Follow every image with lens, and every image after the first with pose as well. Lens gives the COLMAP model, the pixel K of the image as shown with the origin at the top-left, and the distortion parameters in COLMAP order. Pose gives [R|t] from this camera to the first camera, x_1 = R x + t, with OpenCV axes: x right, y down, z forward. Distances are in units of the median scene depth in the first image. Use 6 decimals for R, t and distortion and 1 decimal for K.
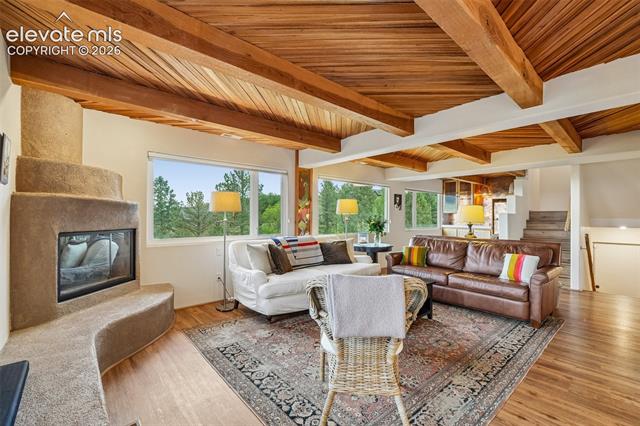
lens RADIAL K [[280.0, 0, 321.9], [0, 280.0, 215.2], [0, 0, 1]] dist [0.003207, 0.000890]
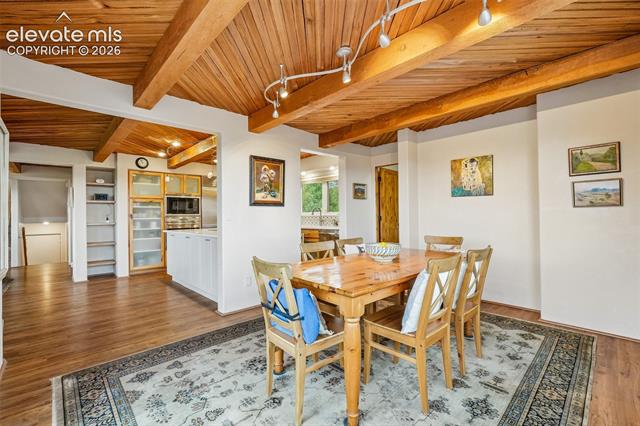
lens RADIAL K [[280.0, 0, 323.7], [0, 280.0, 213.6], [0, 0, 1]] dist [0.003207, 0.000890]
pose [[-0.022252, 0.000807, 0.999752, -0.540414], [0.013576, 0.999908, -0.000505, 0.014848], [-0.999660, 0.013562, -0.022261, -0.517378]]
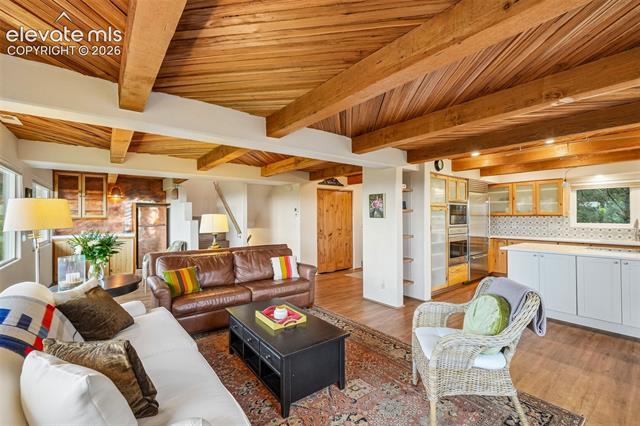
lens RADIAL K [[280.0, 0, 317.6], [0, 280.0, 212.7], [0, 0, 1]] dist [0.003207, 0.000890]
pose [[0.071808, 0.007798, 0.997388, -0.370358], [0.001704, 0.999967, -0.007940, -0.029828], [-0.997417, 0.002270, 0.071792, 0.552594]]
